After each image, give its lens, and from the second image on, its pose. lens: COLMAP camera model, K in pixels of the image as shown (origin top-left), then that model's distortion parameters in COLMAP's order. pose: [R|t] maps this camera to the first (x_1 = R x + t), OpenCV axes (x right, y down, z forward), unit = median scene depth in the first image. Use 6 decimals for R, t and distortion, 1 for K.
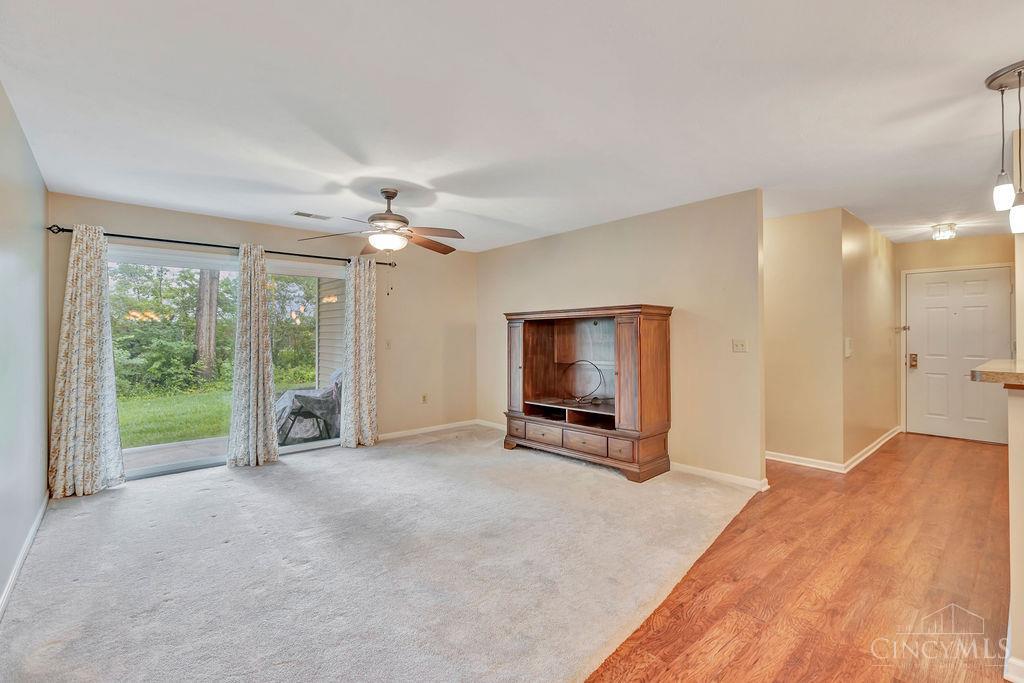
lens RADIAL K [[456.6, 0, 521.2], [0, 456.6, 331.6], [0, 0, 1]] dist [-0.001156, -0.000812]
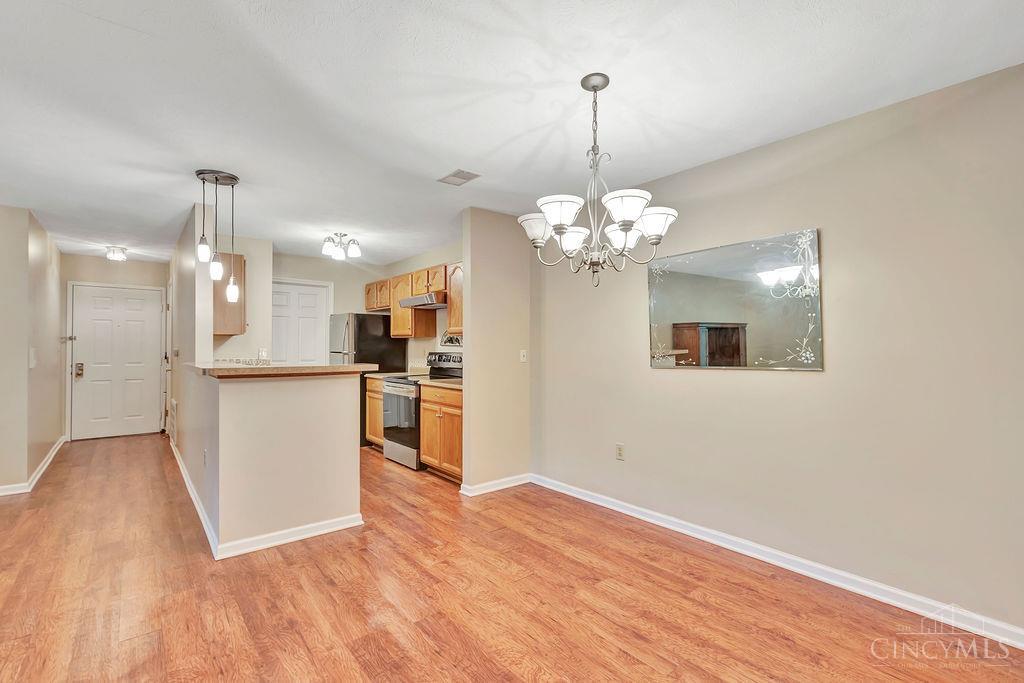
lens RADIAL K [[456.6, 0, 510.7], [0, 456.6, 337.5], [0, 0, 1]] dist [-0.001156, -0.000812]
pose [[0.049260, 0.015079, 0.998672, -0.174536], [-0.006829, 0.999868, -0.014761, -0.000978], [-0.998763, -0.006093, 0.049357, -0.037304]]
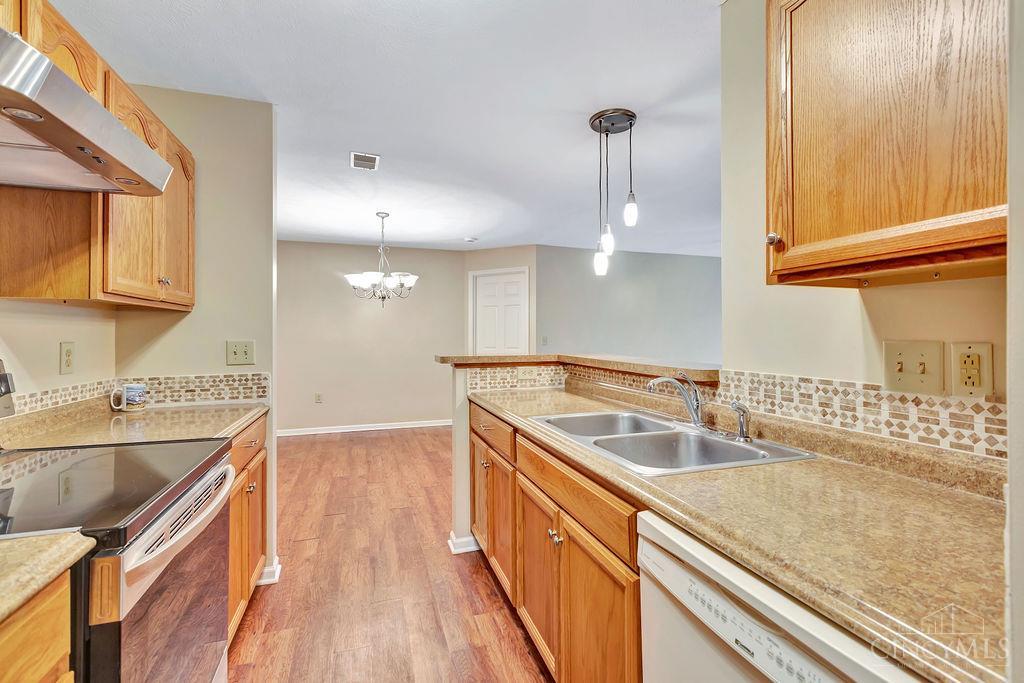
lens RADIAL K [[456.6, 0, 508.7], [0, 456.6, 334.1], [0, 0, 1]] dist [-0.001156, -0.000812]
pose [[-0.414727, 0.001174, -0.909945, 1.041361], [0.014893, 0.999874, -0.005498, 0.007729], [0.909824, -0.015832, -0.414692, 0.551535]]
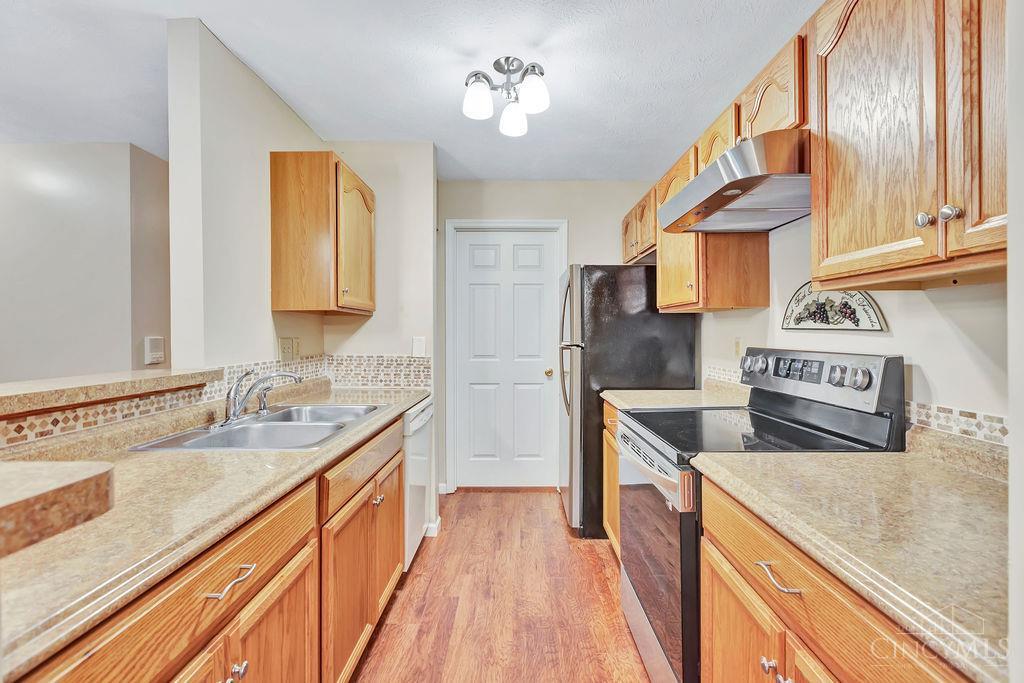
lens RADIAL K [[456.6, 0, 516.4], [0, 456.6, 336.2], [0, 0, 1]] dist [-0.001156, -0.000812]
pose [[0.665794, -0.011597, 0.746045, 0.537264], [0.000936, 0.999891, 0.014708, 0.003589], [-0.746135, -0.009094, 0.665733, 0.108892]]
